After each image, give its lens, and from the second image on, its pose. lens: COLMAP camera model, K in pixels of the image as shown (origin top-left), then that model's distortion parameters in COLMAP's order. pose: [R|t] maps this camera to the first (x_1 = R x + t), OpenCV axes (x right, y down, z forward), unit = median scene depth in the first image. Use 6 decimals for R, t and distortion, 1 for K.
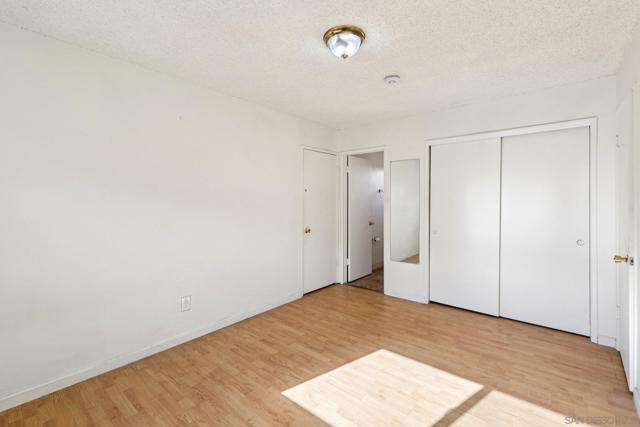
lens RADIAL K [[280.8, 0, 325.0], [0, 280.8, 208.8], [0, 0, 1]] dist [0.000841, -0.000719]
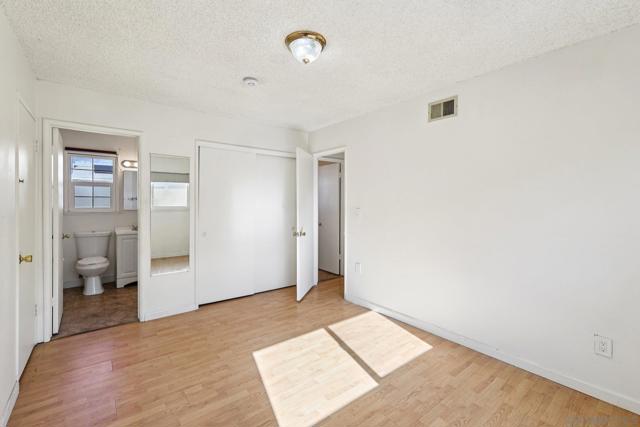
lens RADIAL K [[280.8, 0, 316.6], [0, 280.8, 204.5], [0, 0, 1]] dist [0.000841, -0.000719]
pose [[0.208180, 0.001201, 0.978090, -0.719313], [0.018668, 0.999812, -0.005201, -0.011327], [-0.977912, 0.019341, 0.208119, 0.571890]]
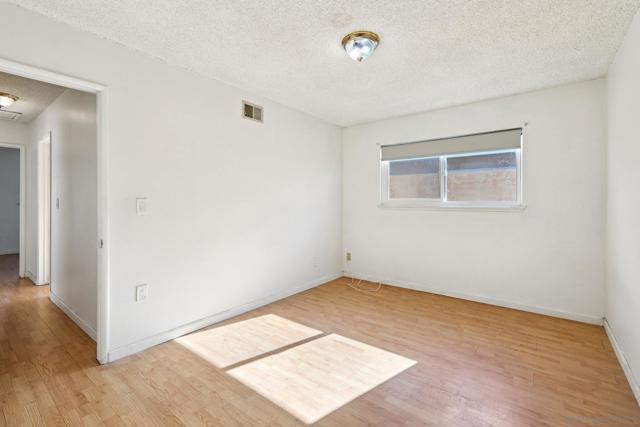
lens RADIAL K [[280.8, 0, 329.7], [0, 280.8, 203.5], [0, 0, 1]] dist [0.000841, -0.000719]
pose [[-0.998973, 0.002666, -0.045240, 0.186044], [0.001405, 0.999610, 0.027880, -0.003048], [0.045296, 0.027788, -0.998587, 1.623383]]
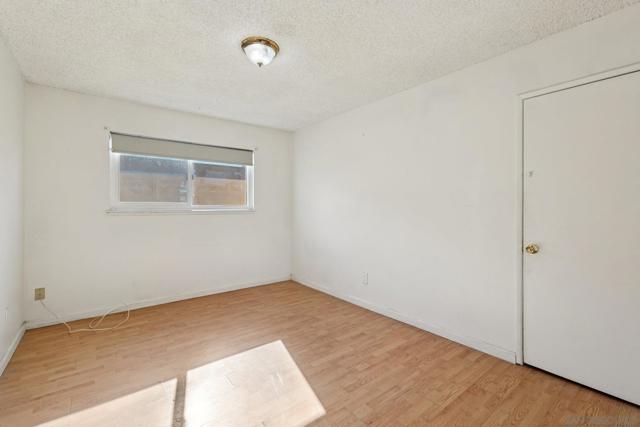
lens RADIAL K [[280.8, 0, 314.8], [0, 280.8, 207.5], [0, 0, 1]] dist [0.000841, -0.000719]
pose [[-0.218593, 0.005601, -0.975800, 0.860709], [-0.022614, 0.999686, 0.010804, 0.007347], [0.975554, 0.024429, -0.218397, 1.123177]]
